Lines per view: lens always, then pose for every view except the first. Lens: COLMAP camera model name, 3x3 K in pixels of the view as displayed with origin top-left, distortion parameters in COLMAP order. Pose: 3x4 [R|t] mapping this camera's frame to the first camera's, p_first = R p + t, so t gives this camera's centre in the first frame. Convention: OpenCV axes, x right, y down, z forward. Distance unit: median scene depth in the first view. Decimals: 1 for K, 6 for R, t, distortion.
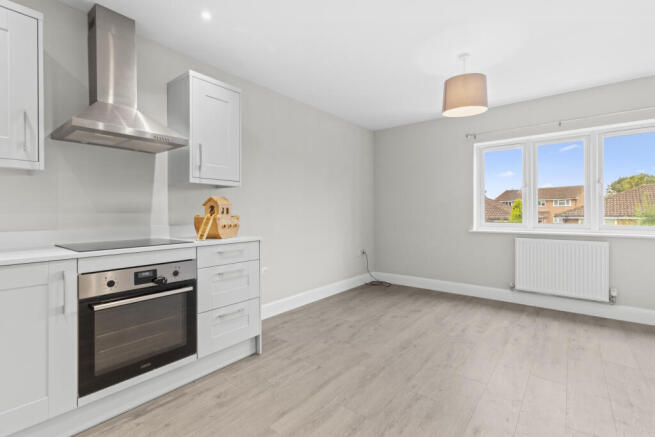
lens RADIAL K [[302.4, 0, 325.5], [0, 302.4, 217.4], [0, 0, 1]] dist [0.003038, 0.001205]
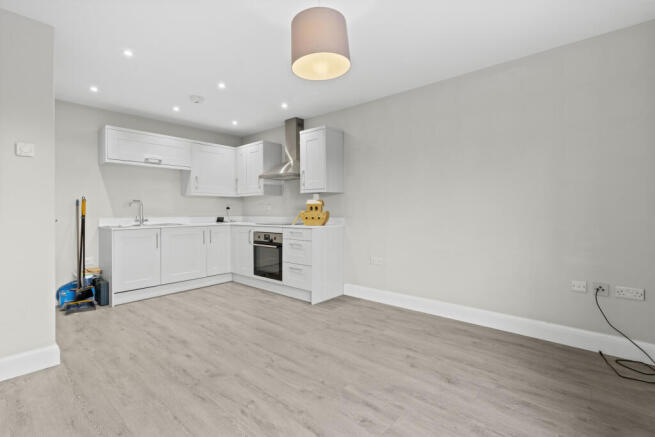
lens RADIAL K [[302.4, 0, 317.7], [0, 302.4, 213.3], [0, 0, 1]] dist [0.003038, 0.001205]
pose [[-0.056912, 0.011951, -0.998308, 1.123683], [-0.008233, 0.999889, 0.012439, -0.014704], [0.998345, 0.008927, -0.056807, 0.989674]]
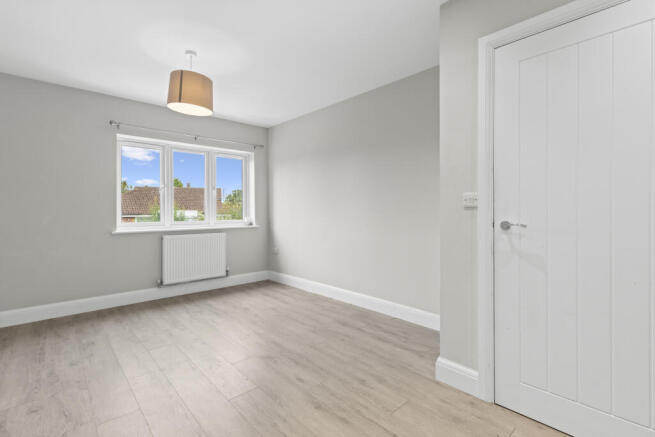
lens RADIAL K [[302.4, 0, 325.8], [0, 302.4, 214.4], [0, 0, 1]] dist [0.003038, 0.001205]
pose [[0.142447, -0.009484, 0.989757, -0.440720], [0.014533, 0.999866, 0.007489, -0.007784], [-0.989696, 0.013318, 0.142566, 0.401646]]
